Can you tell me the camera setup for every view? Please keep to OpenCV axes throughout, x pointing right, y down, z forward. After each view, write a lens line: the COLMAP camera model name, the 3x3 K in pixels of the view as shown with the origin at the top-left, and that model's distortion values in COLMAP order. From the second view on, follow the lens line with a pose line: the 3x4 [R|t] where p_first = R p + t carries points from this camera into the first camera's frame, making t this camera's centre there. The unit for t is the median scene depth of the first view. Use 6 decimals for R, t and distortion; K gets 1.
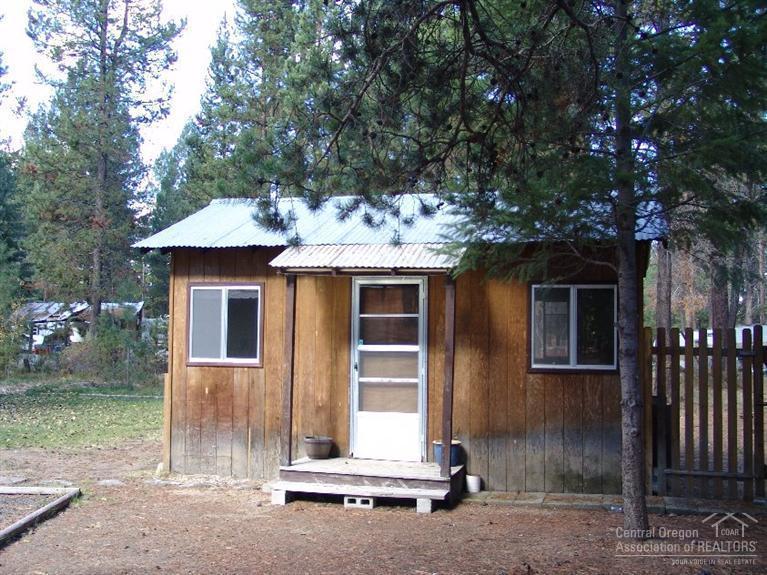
lens RADIAL K [[875.6, 0, 383.5], [0, 875.6, 287.5], [0, 0, 1]] dist [-0.016637, -0.005697]
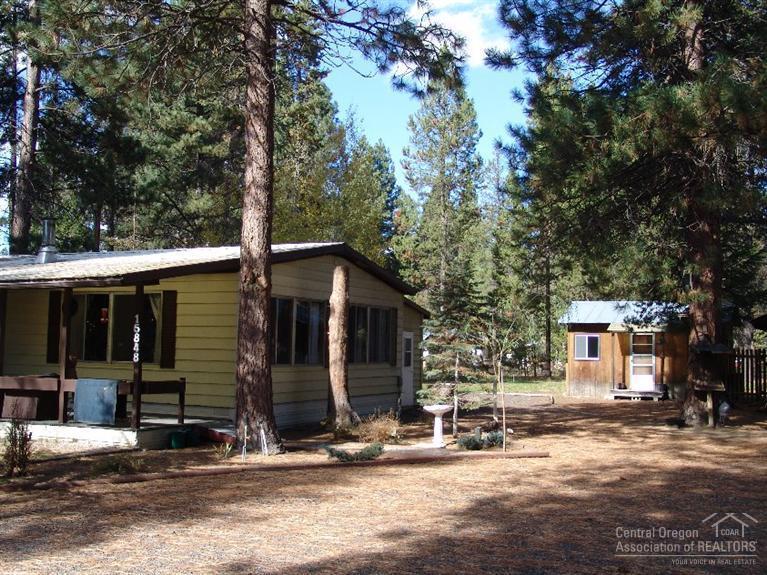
lens RADIAL K [[844.2, 0, 383.5], [0, 844.2, 287.5], [0, 0, 1]] dist [-0.003555, 0.000686]
pose [[0.968984, -0.010589, -0.246896, -0.143395], [0.004759, 0.999696, -0.024197, -0.101948], [0.247077, 0.022272, 0.968740, -2.133595]]
